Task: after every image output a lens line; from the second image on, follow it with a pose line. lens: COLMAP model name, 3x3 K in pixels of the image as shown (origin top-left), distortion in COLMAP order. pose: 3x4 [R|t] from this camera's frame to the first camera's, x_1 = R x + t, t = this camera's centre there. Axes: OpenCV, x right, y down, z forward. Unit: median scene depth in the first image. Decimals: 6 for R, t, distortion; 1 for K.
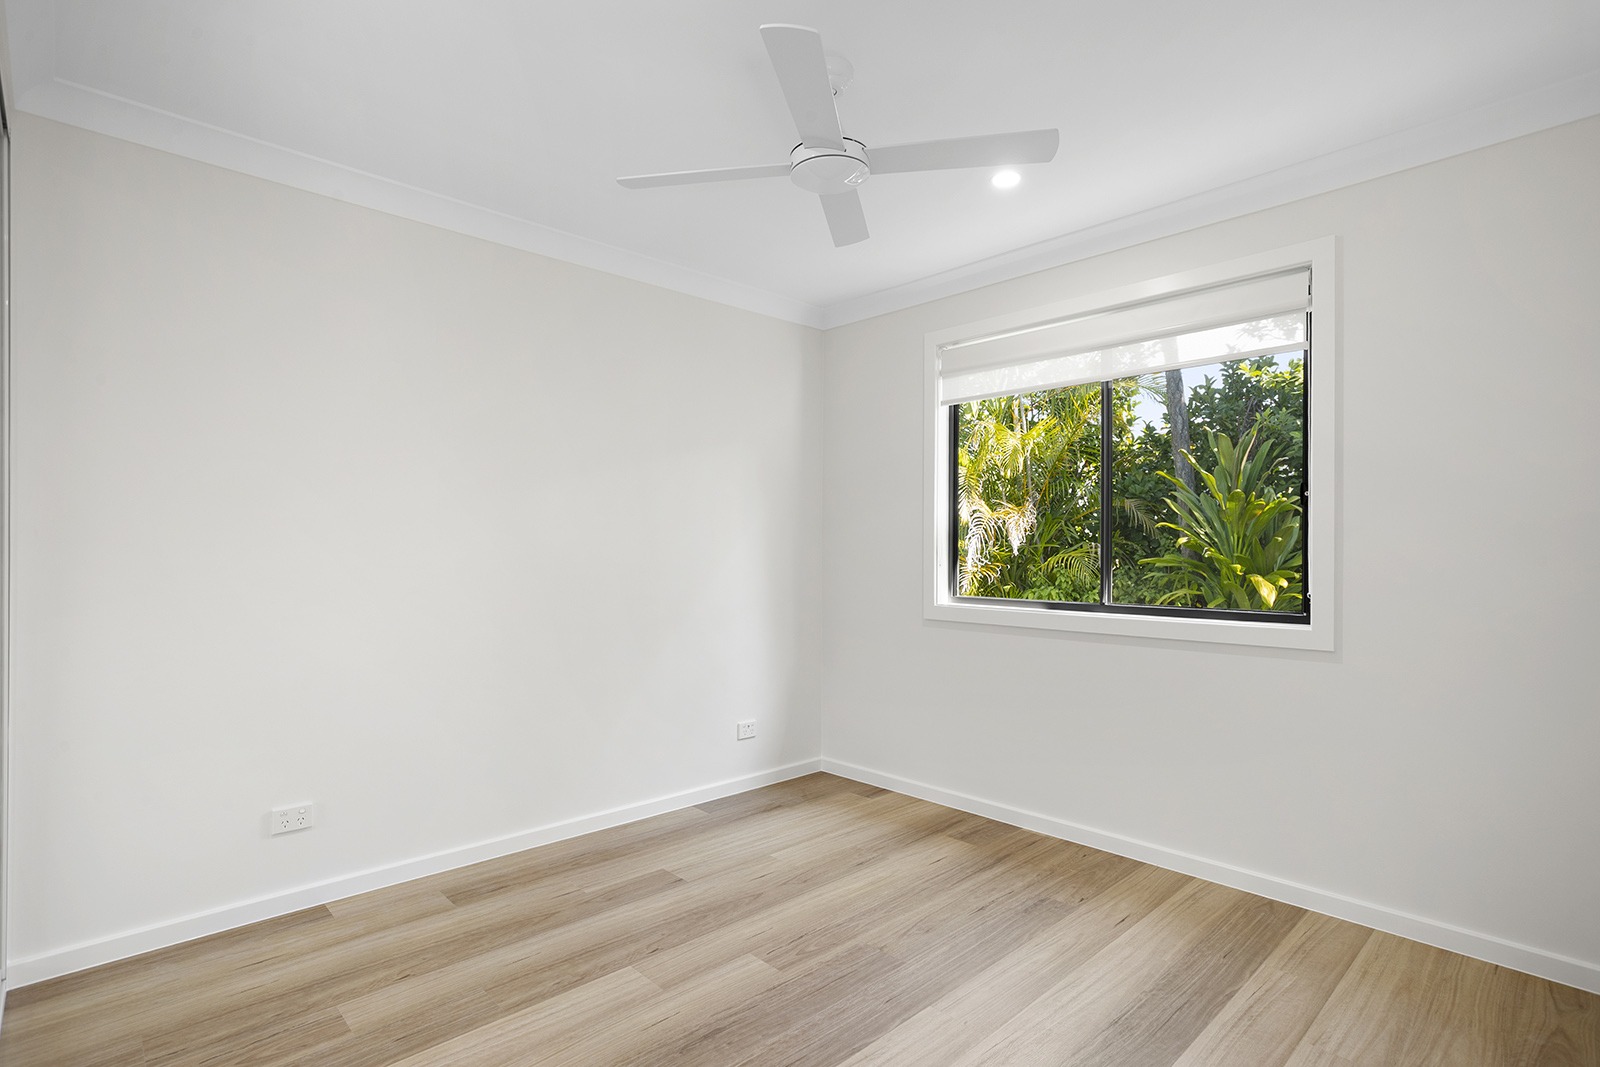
lens RADIAL K [[793.7, 0, 801.7], [0, 793.7, 537.5], [0, 0, 1]] dist [-0.002662, 0.001815]
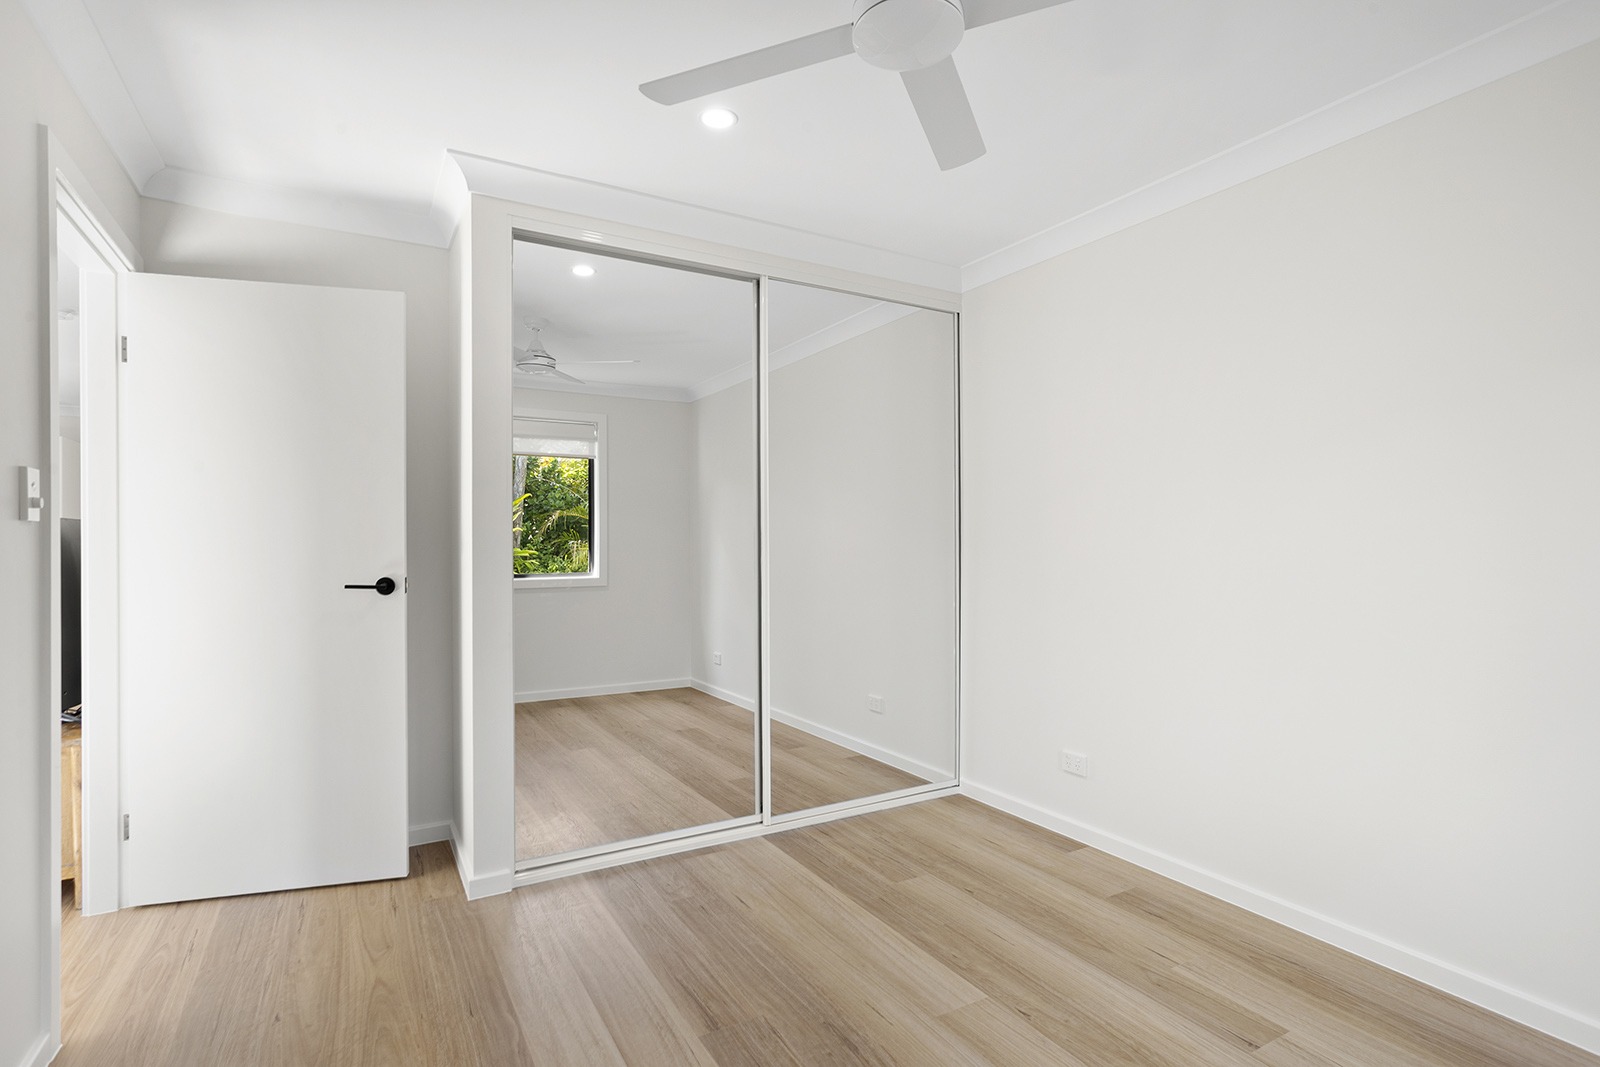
lens RADIAL K [[793.7, 0, 801.7], [0, 793.7, 537.5], [0, 0, 1]] dist [-0.002662, 0.001815]
pose [[-0.230400, -0.006529, -0.973074, 0.673265], [0.010692, 0.999900, -0.009241, 0.027002], [0.973037, -0.012533, -0.230307, 0.960813]]
